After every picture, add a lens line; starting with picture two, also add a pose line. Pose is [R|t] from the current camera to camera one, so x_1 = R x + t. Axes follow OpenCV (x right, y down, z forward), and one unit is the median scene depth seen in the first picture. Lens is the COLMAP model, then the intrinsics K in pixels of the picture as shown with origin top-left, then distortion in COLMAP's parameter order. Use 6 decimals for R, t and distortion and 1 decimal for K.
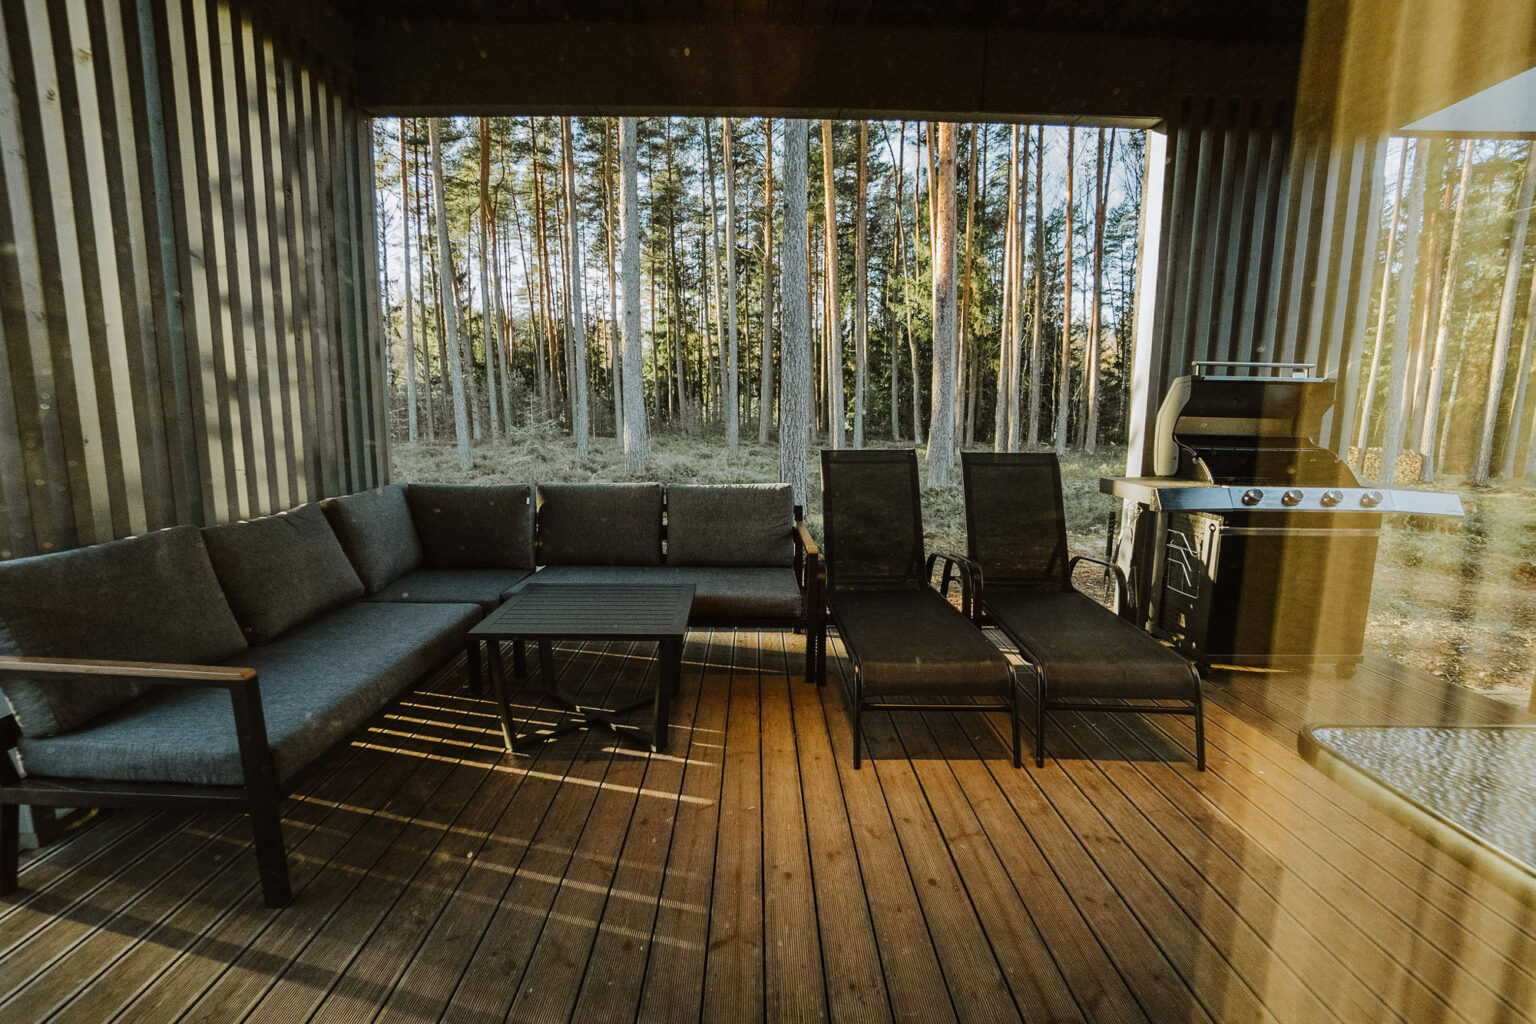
lens RADIAL K [[698.6, 0, 767.7], [0, 698.6, 533.3], [0, 0, 1]] dist [-0.060521, 0.018101]
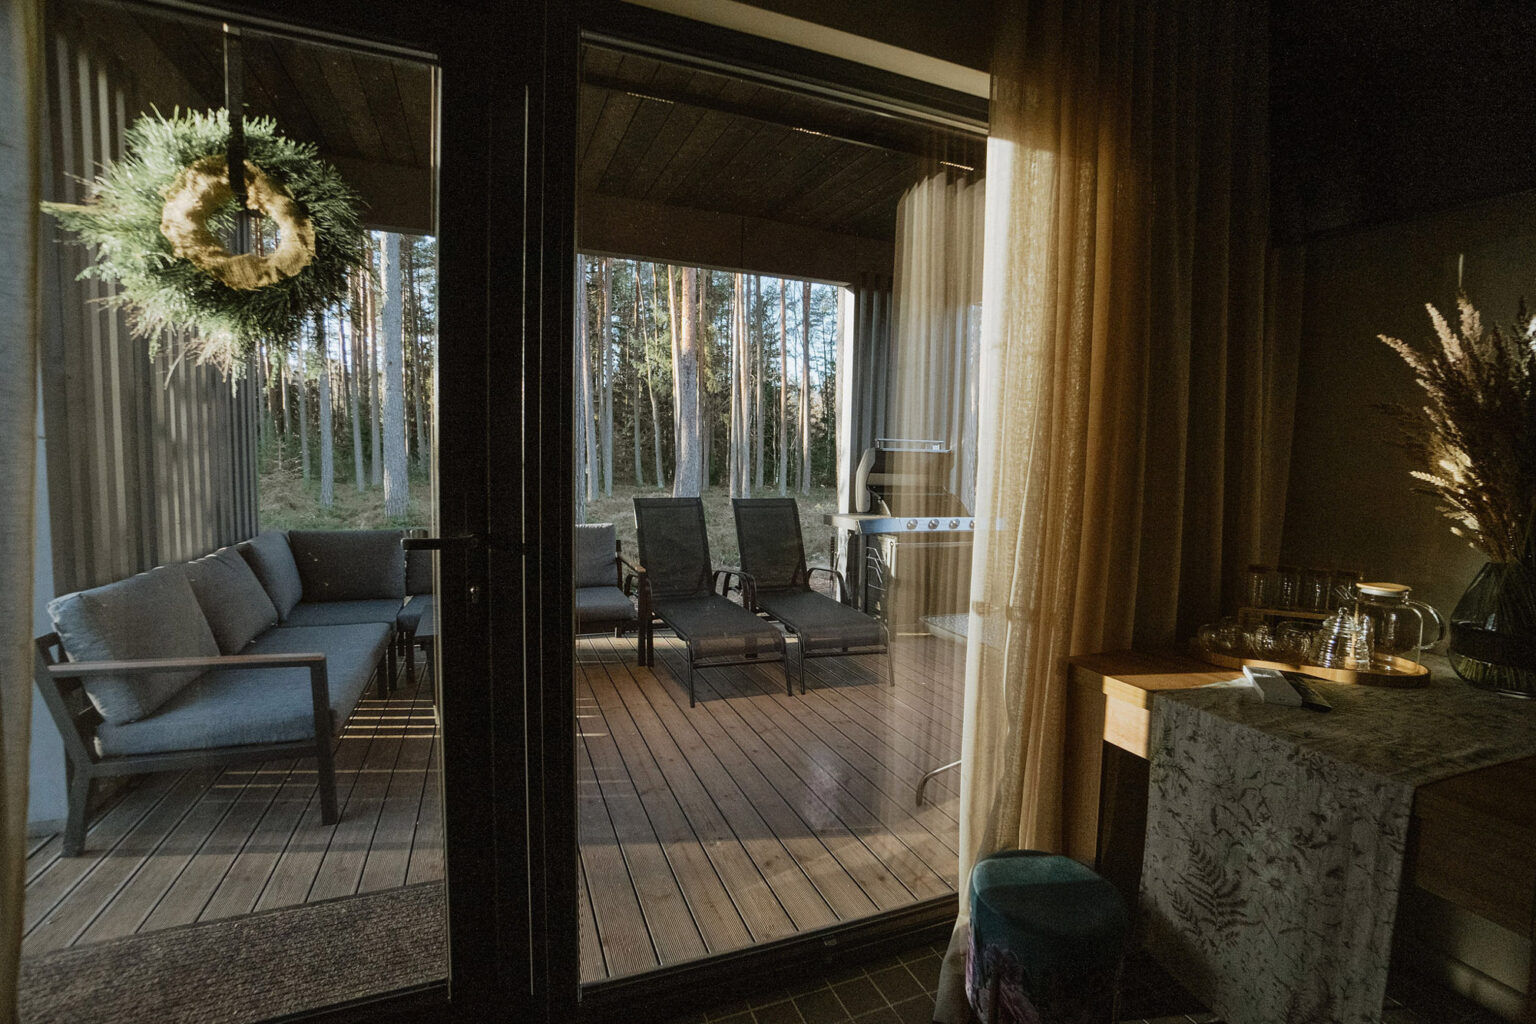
lens RADIAL K [[698.6, 0, 767.7], [0, 698.6, 533.3], [0, 0, 1]] dist [-0.060521, 0.018101]
pose [[0.926865, -0.027355, 0.374397, -0.178805], [0.050067, 0.997439, -0.051069, 0.028516], [-0.372042, 0.066078, 0.925861, -0.318390]]
